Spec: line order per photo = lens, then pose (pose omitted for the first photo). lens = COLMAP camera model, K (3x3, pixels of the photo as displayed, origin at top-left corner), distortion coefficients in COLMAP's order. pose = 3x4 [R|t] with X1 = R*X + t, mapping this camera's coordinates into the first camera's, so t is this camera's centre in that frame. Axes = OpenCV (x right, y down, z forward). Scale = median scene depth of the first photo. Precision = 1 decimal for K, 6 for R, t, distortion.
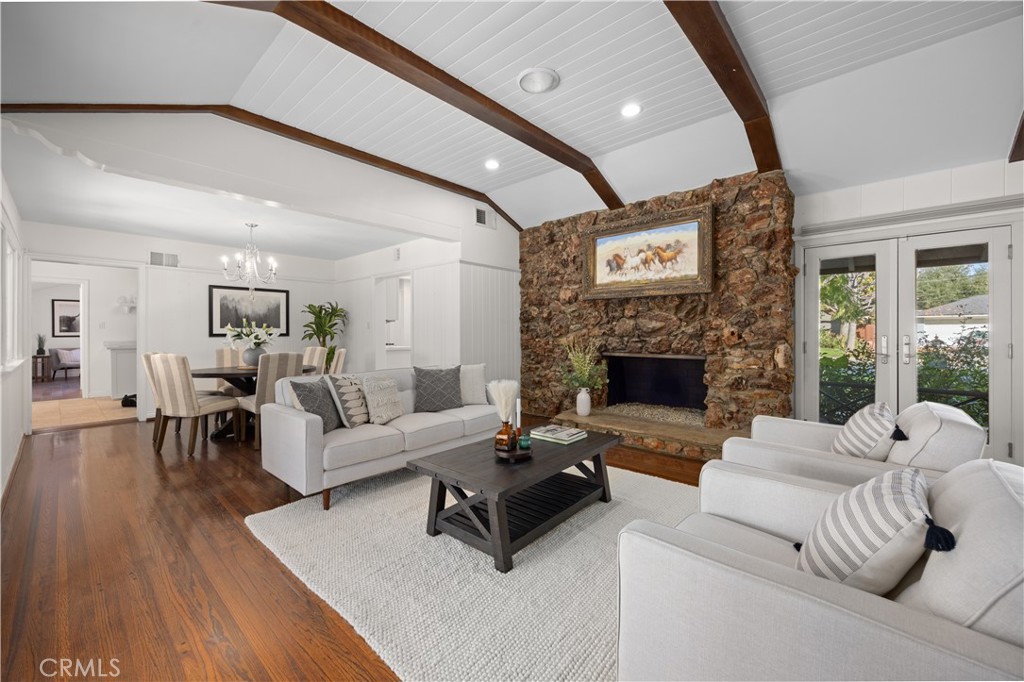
lens RADIAL K [[409.6, 0, 510.9], [0, 409.6, 333.9], [0, 0, 1]] dist [-0.003714, -0.000278]
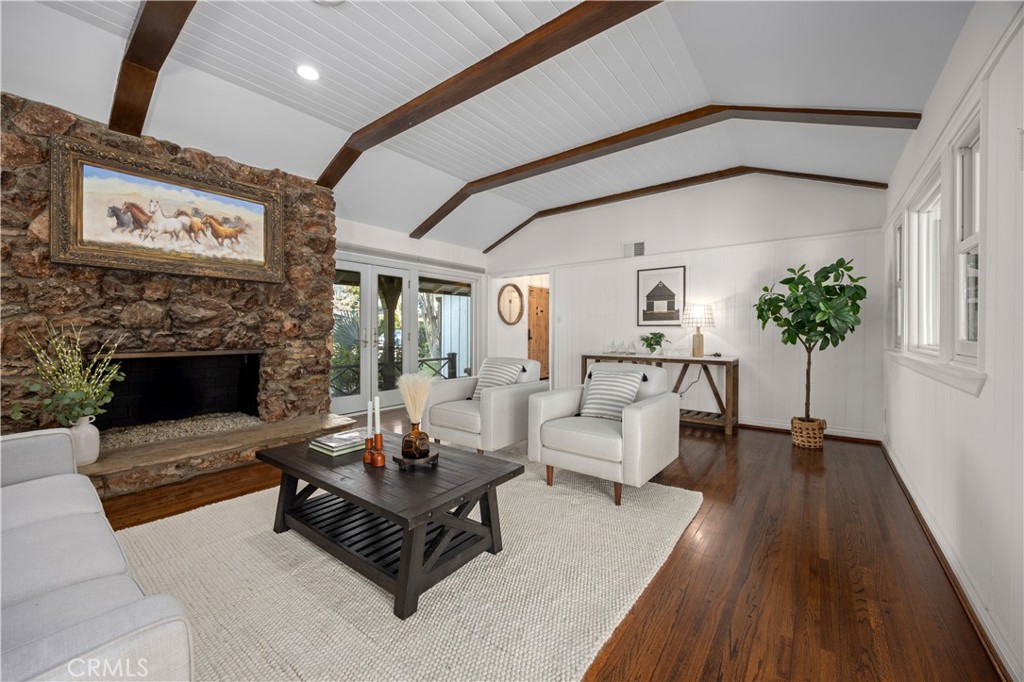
lens RADIAL K [[409.6, 0, 503.0], [0, 409.6, 332.1], [0, 0, 1]] dist [-0.003714, -0.000278]
pose [[-0.083698, 0.000951, 0.996491, -0.491354], [0.003565, 0.999993, -0.000655, 0.016547], [-0.996485, 0.003498, -0.083701, 0.506746]]
